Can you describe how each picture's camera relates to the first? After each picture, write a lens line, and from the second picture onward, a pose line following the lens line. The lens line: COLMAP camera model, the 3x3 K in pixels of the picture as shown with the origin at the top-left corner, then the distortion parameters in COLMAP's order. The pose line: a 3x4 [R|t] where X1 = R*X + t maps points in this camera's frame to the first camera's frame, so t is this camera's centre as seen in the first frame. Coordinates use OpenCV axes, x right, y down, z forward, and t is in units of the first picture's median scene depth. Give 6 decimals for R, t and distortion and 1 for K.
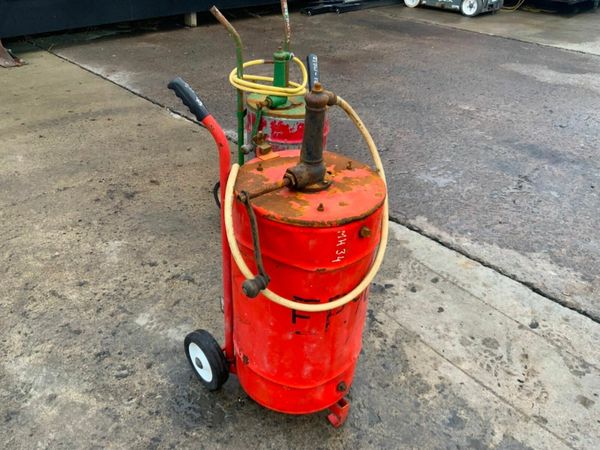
lens RADIAL K [[495.4, 0, 301.7], [0, 495.4, 223.5], [0, 0, 1]] dist [0.116515, -0.238624]
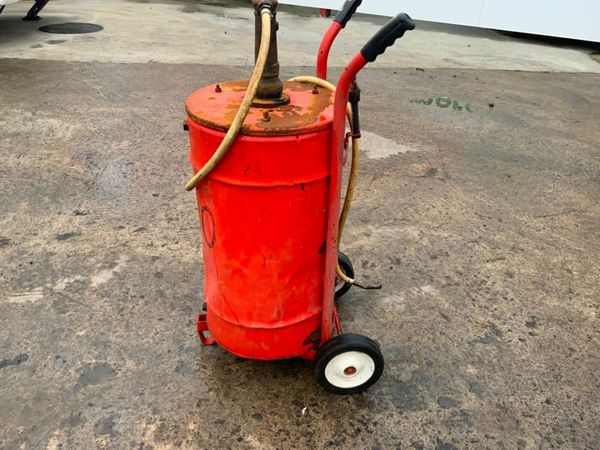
lens RADIAL K [[495.9, 0, 300.0], [0, 495.9, 225.0], [0, 0, 1]] dist [0.084056, -0.162050]
pose [[-0.587033, 0.354140, -0.727995, 0.490480], [-0.489314, 0.561187, 0.667563, -0.401862], [0.644952, 0.748100, -0.156150, 0.887427]]
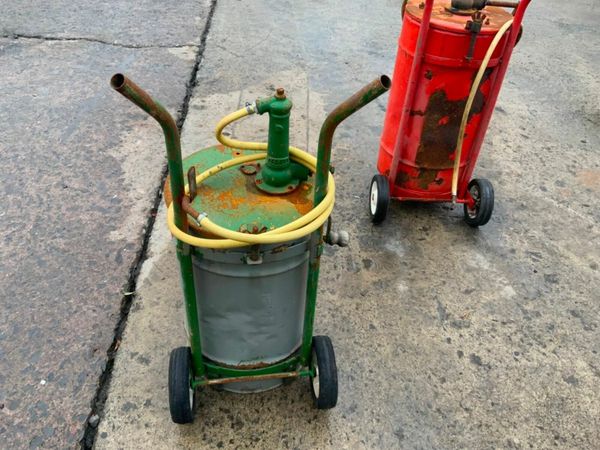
lens RADIAL K [[495.9, 0, 300.0], [0, 495.9, 225.0], [0, 0, 1]] dist [0.084056, -0.162050]
pose [[-0.737699, -0.501962, 0.451480, -0.388498], [0.280630, 0.380235, 0.881288, -0.805912], [-0.614041, 0.776824, -0.139633, 1.268803]]
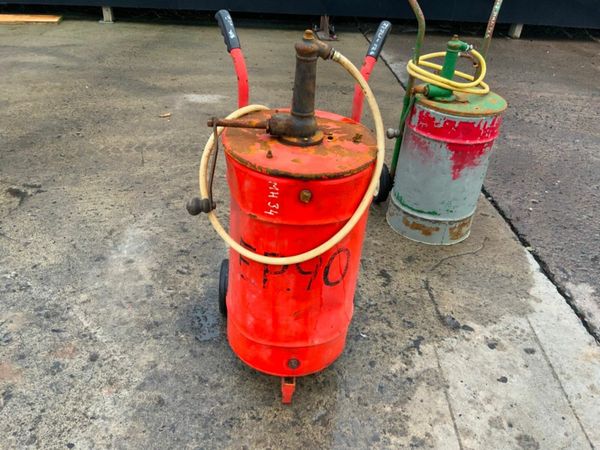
lens RADIAL K [[495.9, 0, 300.0], [0, 495.9, 225.0], [0, 0, 1]] dist [0.084056, -0.162050]
pose [[0.762142, 0.359874, -0.538173, 0.390411], [-0.370872, 0.924047, 0.092690, -0.009720], [0.530654, 0.128950, 0.837722, 0.133419]]
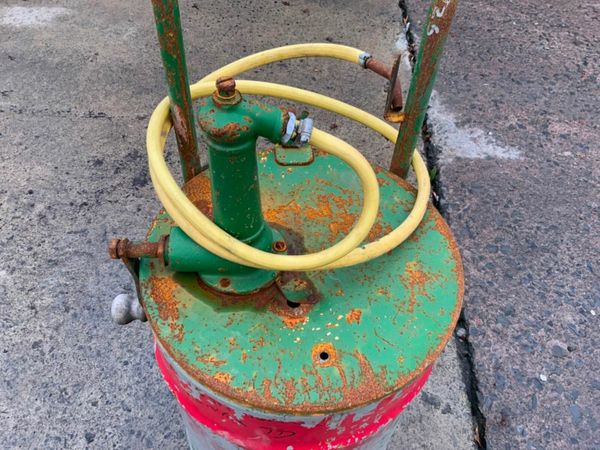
lens RADIAL K [[502.1, 0, 300.0], [0, 502.1, 225.0], [0, 0, 1]] dist [-0.003187, -0.016339]
pose [[0.682871, 0.549753, -0.481101, 0.111159], [-0.400187, 0.832459, 0.383227, -0.426201], [0.611177, -0.069164, 0.788466, 0.935676]]
